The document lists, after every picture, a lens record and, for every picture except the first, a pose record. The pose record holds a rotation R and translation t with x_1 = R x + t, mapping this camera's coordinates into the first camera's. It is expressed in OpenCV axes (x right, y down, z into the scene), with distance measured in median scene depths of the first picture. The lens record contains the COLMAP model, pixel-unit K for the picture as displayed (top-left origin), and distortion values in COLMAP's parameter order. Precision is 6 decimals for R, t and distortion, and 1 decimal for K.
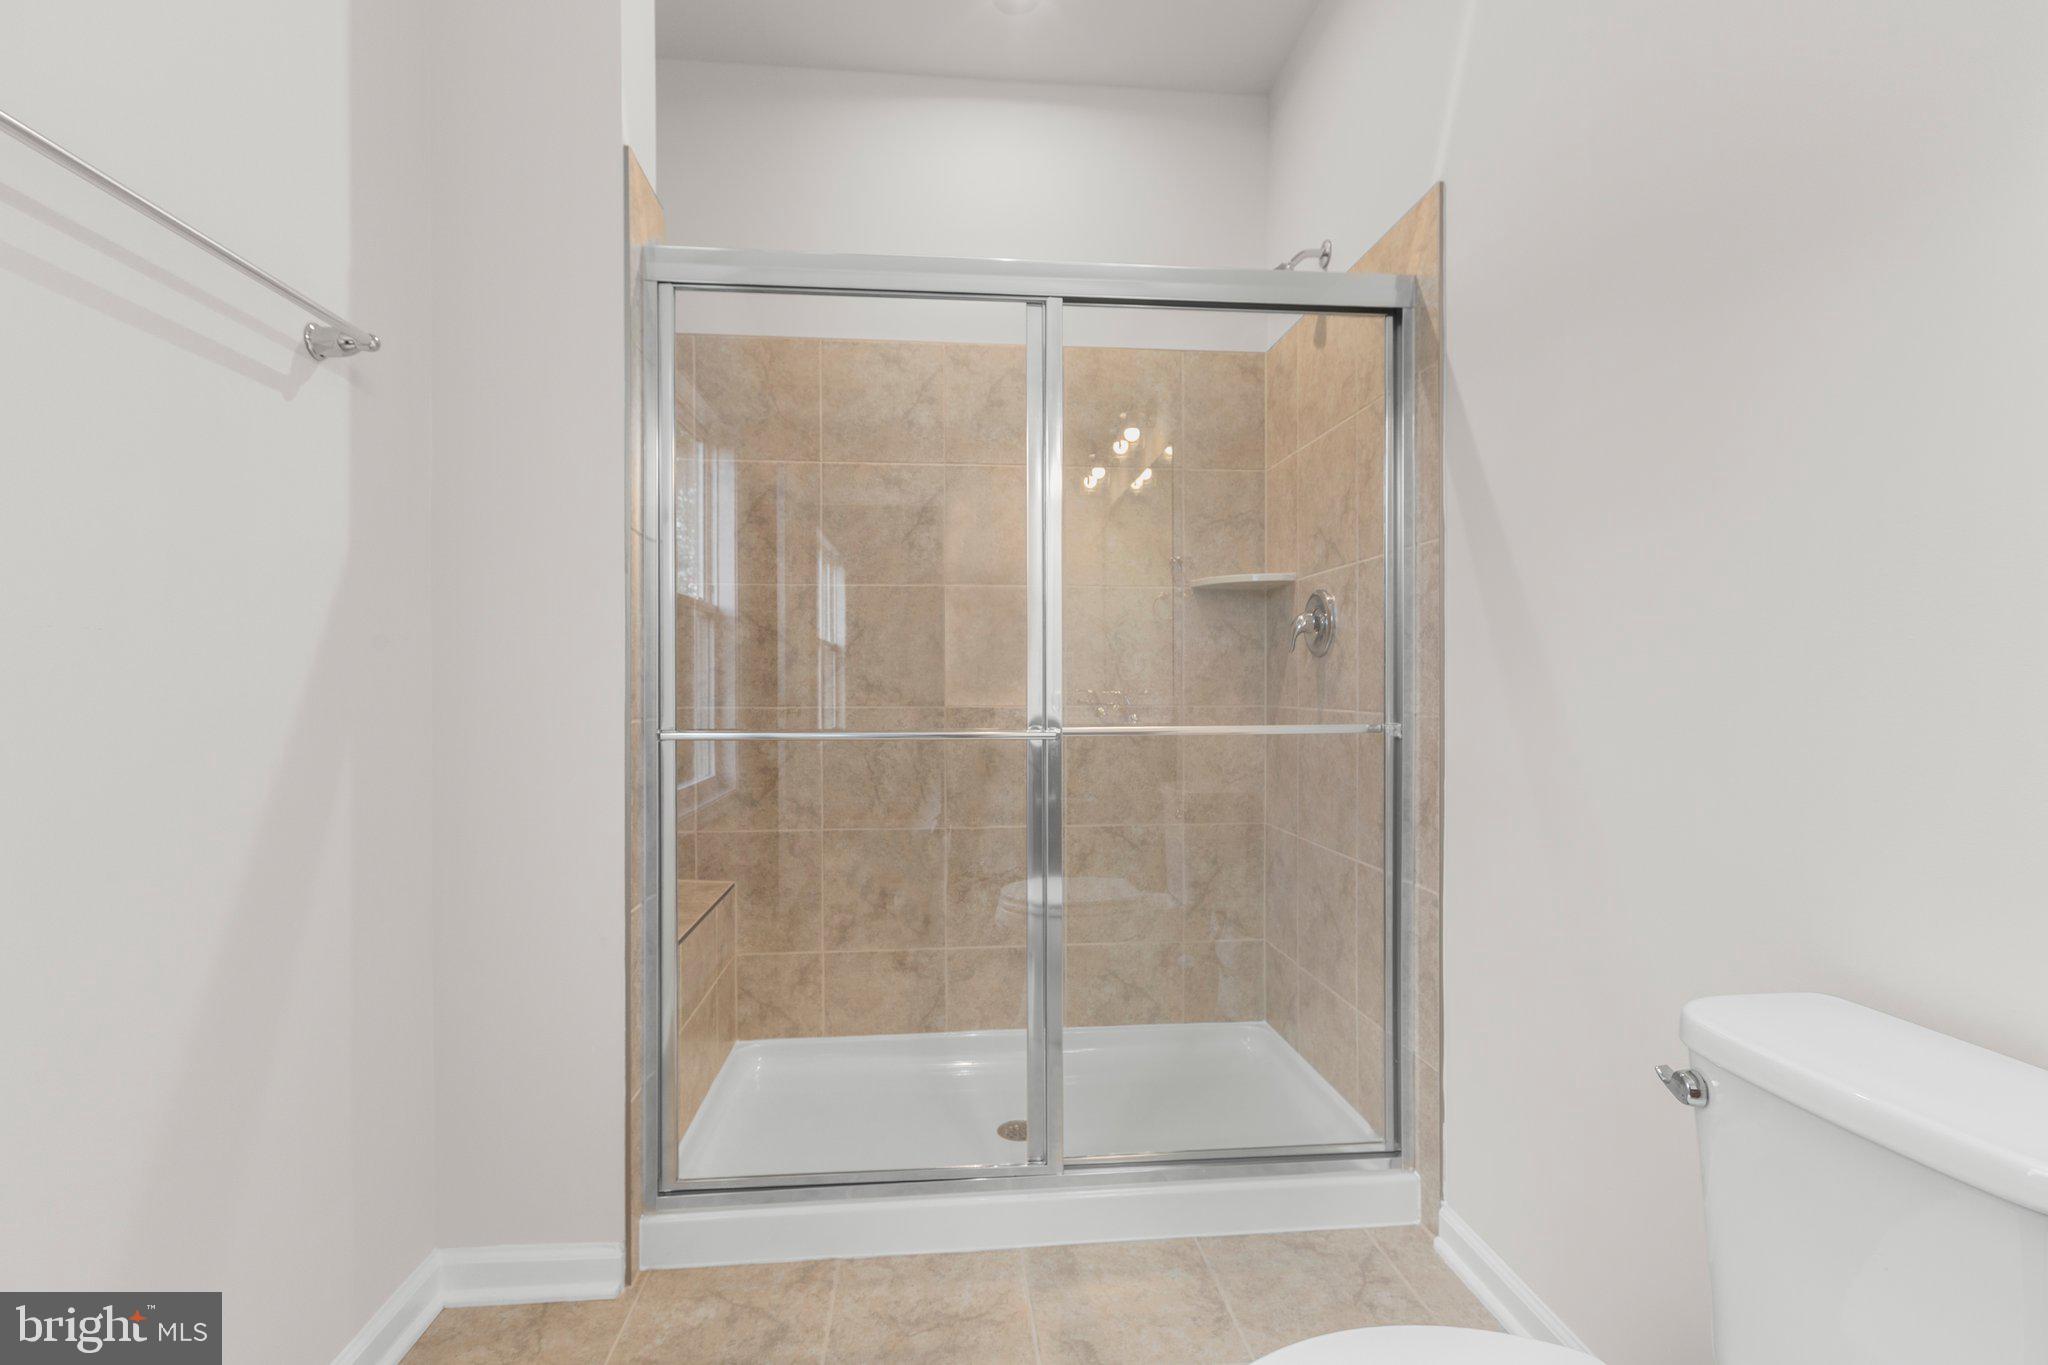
lens RADIAL K [[916.2, 0, 1029.3], [0, 916.2, 672.1], [0, 0, 1]] dist [-0.002297, -0.000210]
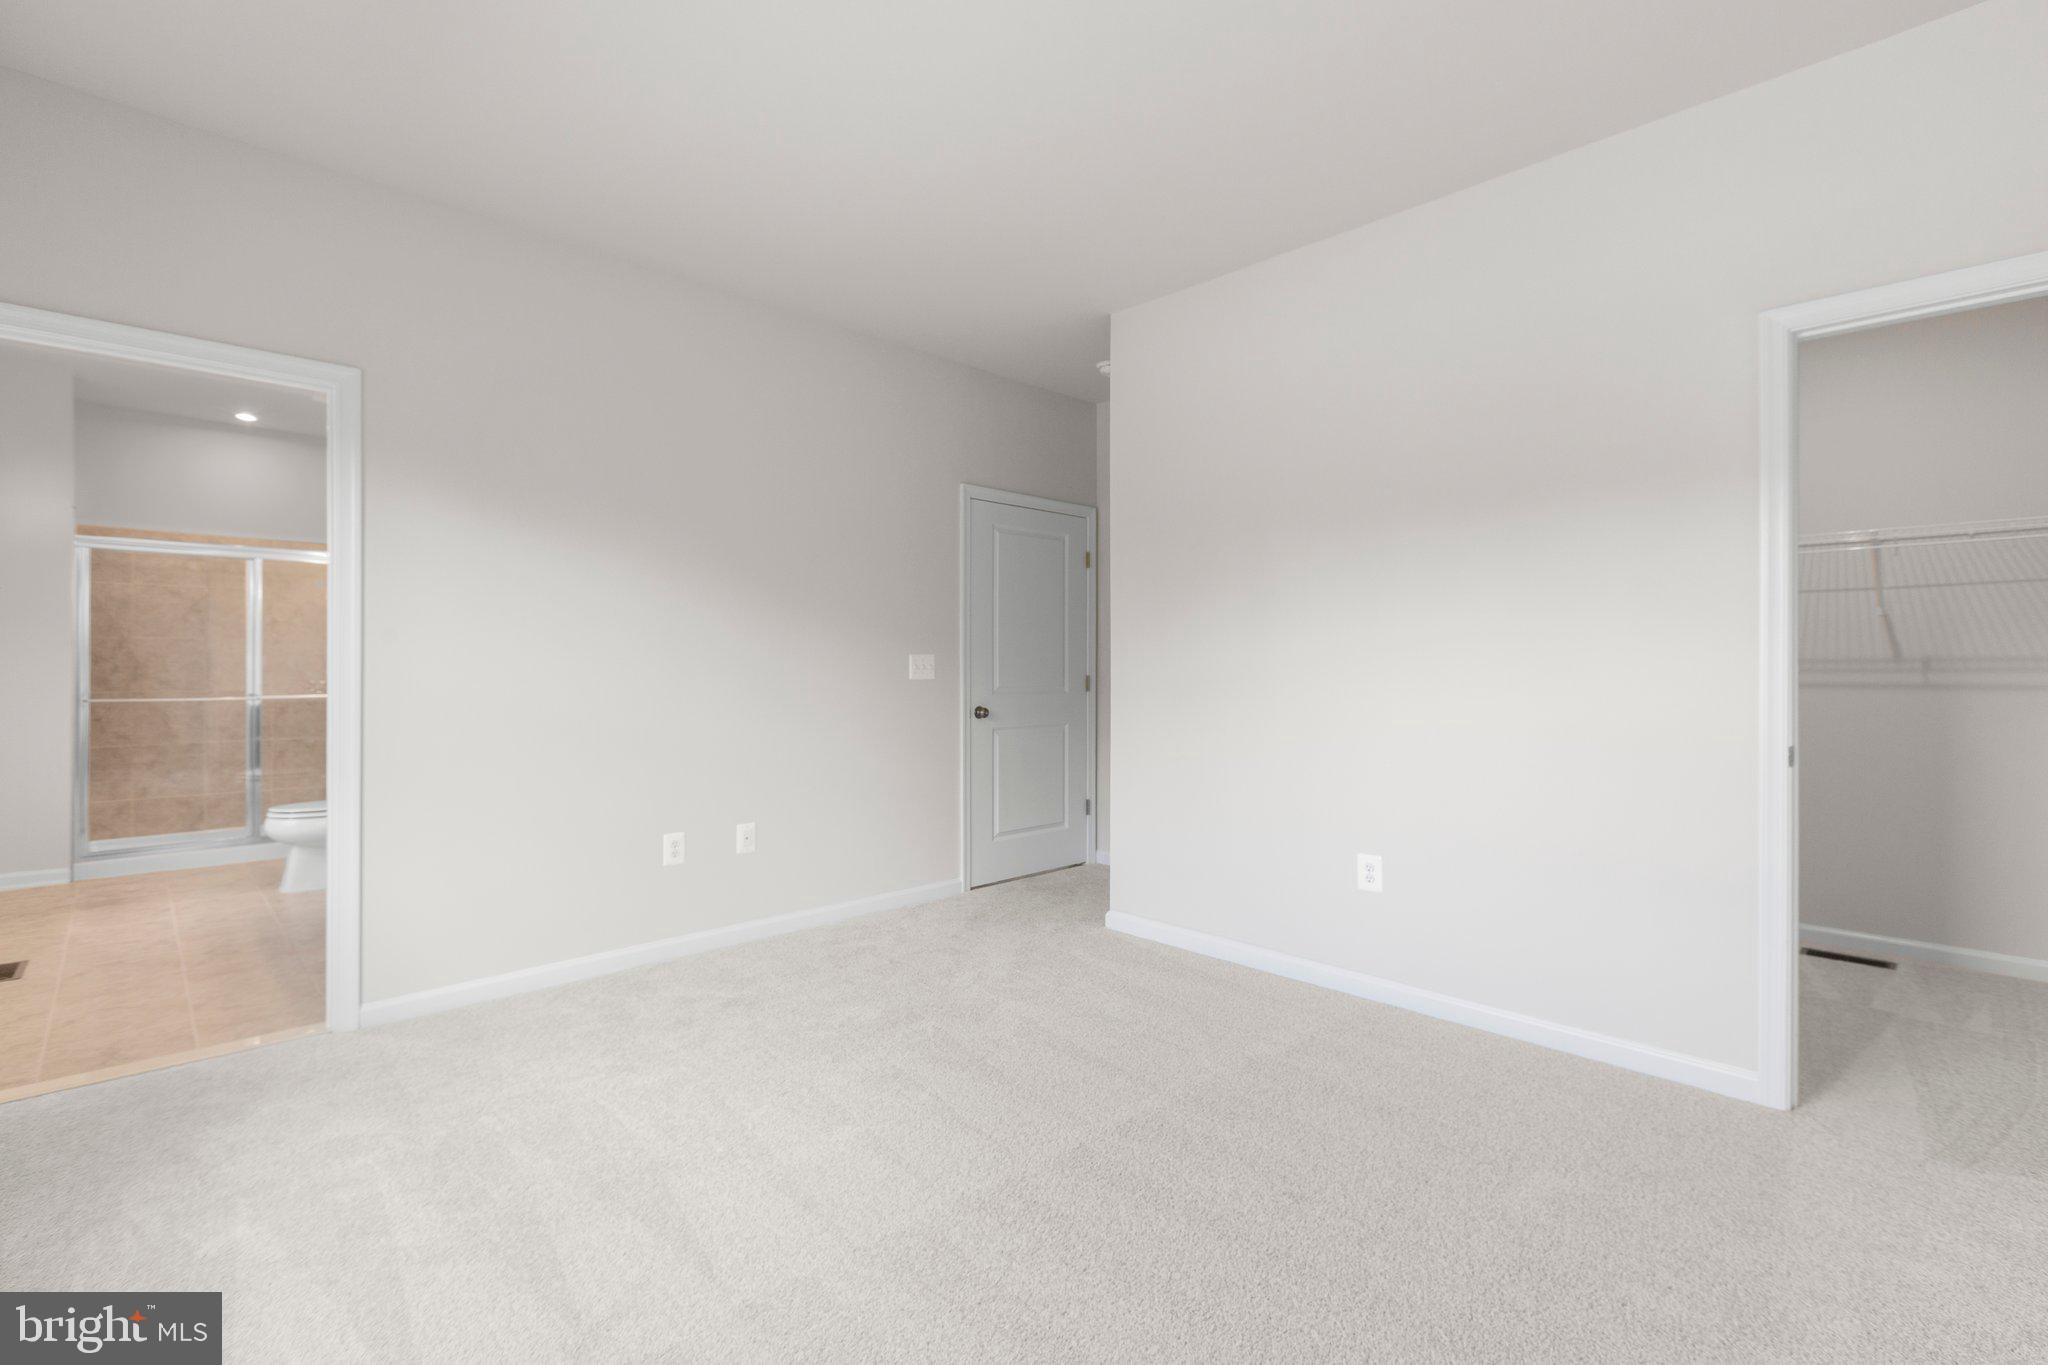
lens RADIAL K [[916.2, 0, 1029.3], [0, 916.2, 672.1], [0, 0, 1]] dist [-0.002297, -0.000210]
pose [[0.778918, 0.004404, 0.627110, 0.083196], [-0.016448, 0.999775, 0.013409, -0.075746], [-0.626910, -0.020759, 0.778815, -2.144995]]
